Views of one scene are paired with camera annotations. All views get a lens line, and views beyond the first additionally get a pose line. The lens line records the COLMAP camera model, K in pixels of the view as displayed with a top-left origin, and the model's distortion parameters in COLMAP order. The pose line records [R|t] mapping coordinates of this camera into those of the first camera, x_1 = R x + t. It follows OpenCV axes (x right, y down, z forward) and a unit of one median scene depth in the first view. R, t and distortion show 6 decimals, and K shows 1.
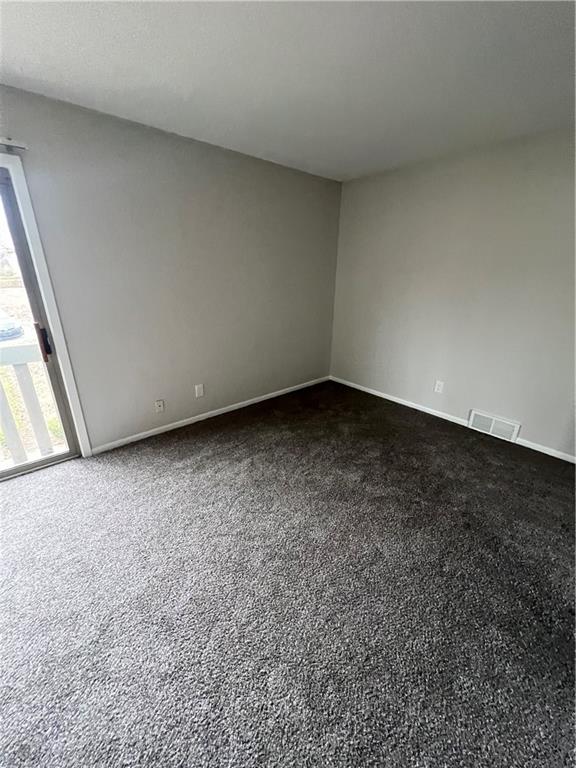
lens RADIAL K [[308.7, 0, 287.6], [0, 308.7, 384.6], [0, 0, 1]] dist [-0.002892, 0.000963]
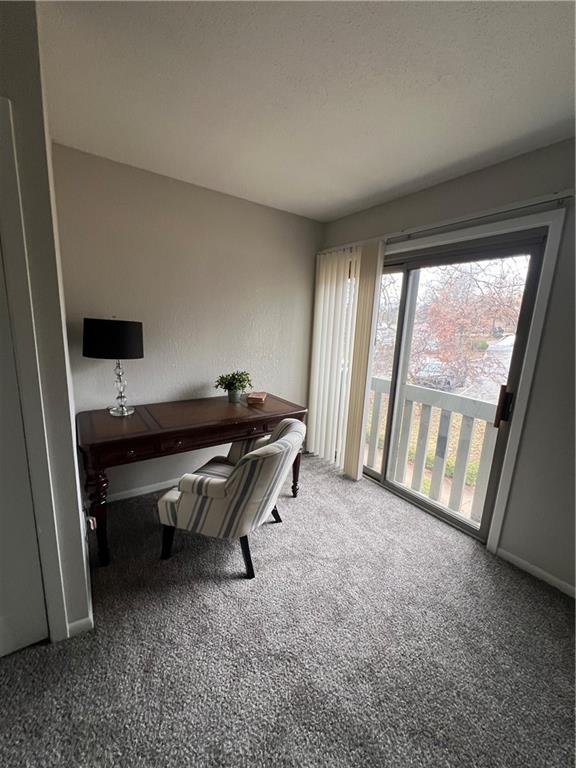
lens RADIAL K [[308.7, 0, 285.5], [0, 308.7, 380.2], [0, 0, 1]] dist [-0.002892, 0.000963]
pose [[-0.116290, 0.158647, -0.980463, 0.169750], [-0.393653, 0.898953, 0.192148, -0.148495], [0.911874, 0.408307, -0.042088, 0.510626]]
